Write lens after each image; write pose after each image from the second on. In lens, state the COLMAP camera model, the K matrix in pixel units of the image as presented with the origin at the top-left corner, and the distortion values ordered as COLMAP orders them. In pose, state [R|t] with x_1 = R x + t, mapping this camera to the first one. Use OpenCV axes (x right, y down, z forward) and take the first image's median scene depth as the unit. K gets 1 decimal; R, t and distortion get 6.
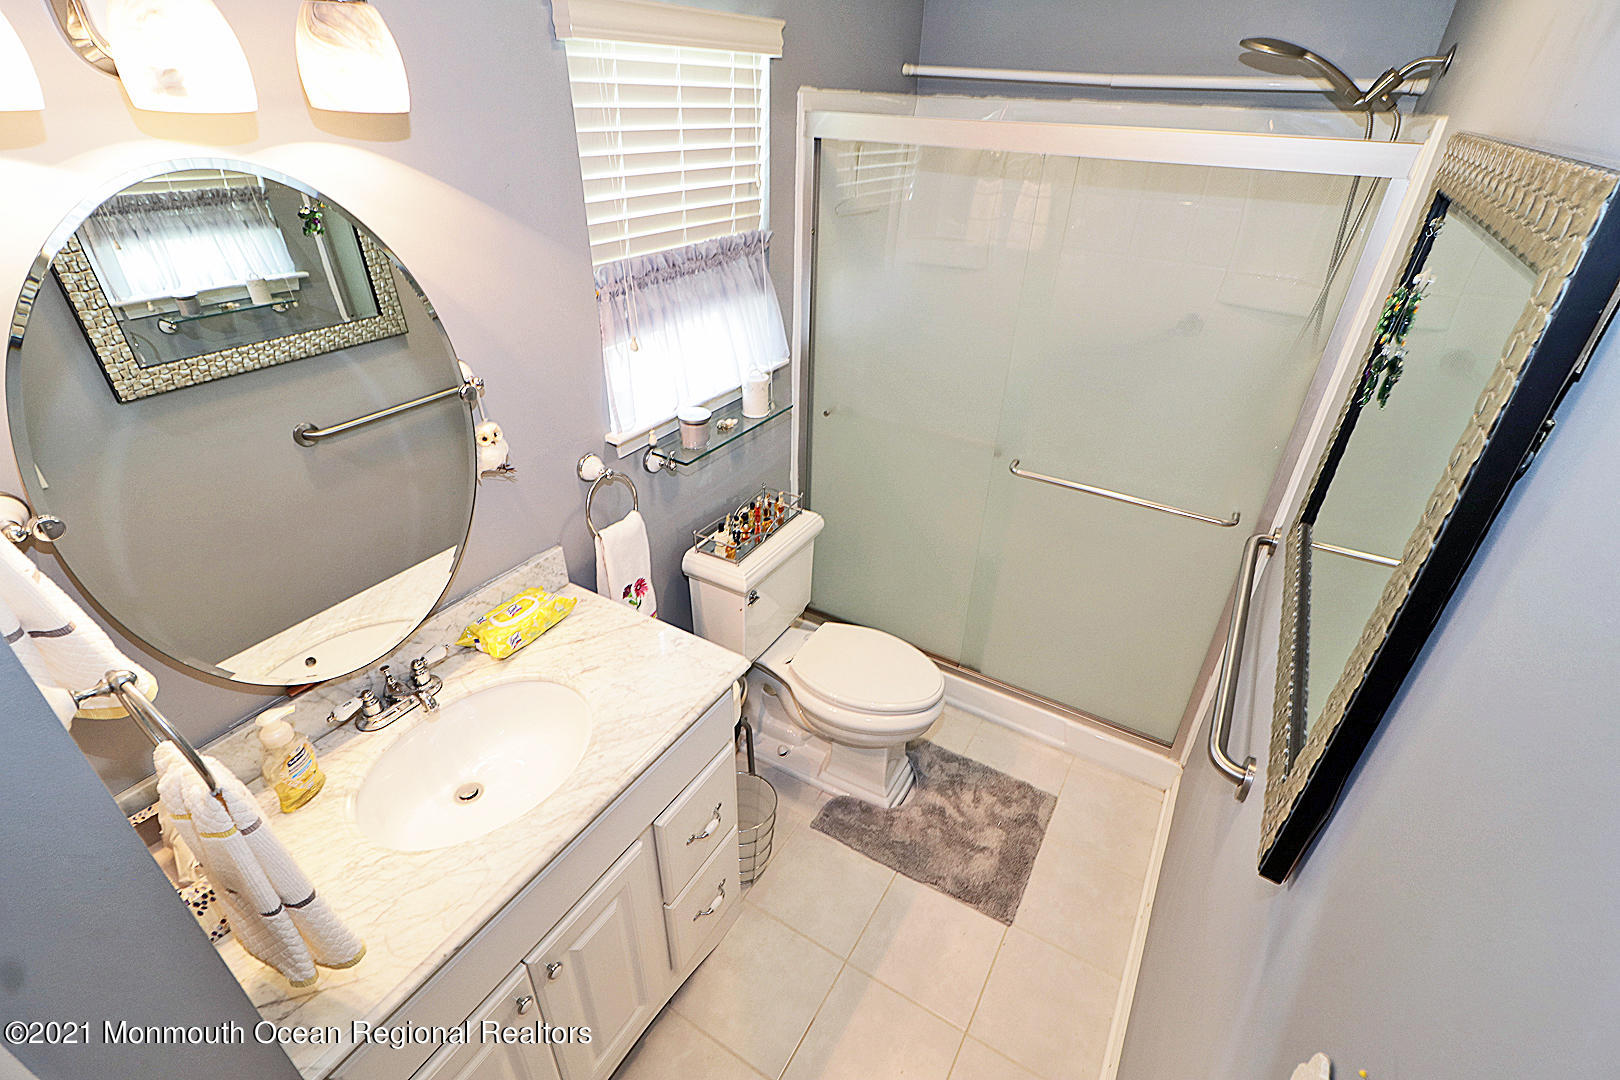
lens RADIAL K [[756.3, 0, 816.1], [0, 756.3, 557.6], [0, 0, 1]] dist [0.004563, -0.000347]
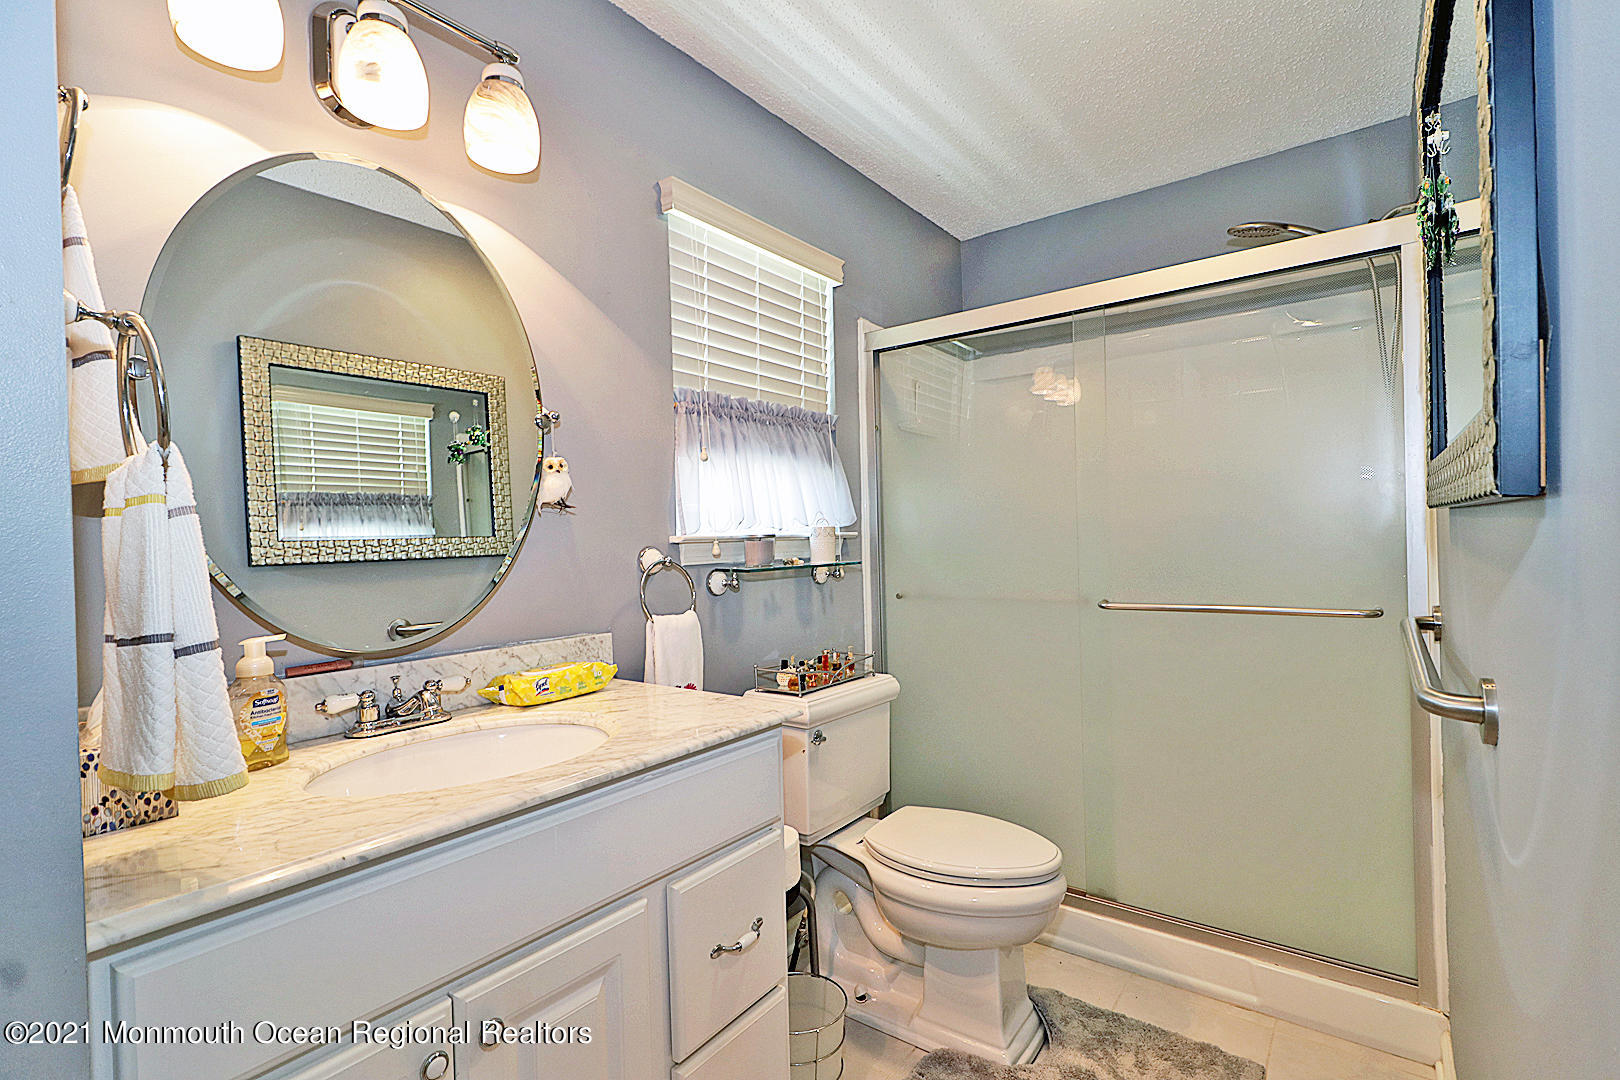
lens RADIAL K [[756.3, 0, 811.9], [0, 756.3, 546.6], [0, 0, 1]] dist [0.004563, -0.000347]
pose [[0.991604, -0.054961, -0.117054, 0.024306], [-0.013930, 0.854520, -0.519232, 0.324445], [0.128562, 0.516503, 0.846579, 0.150986]]
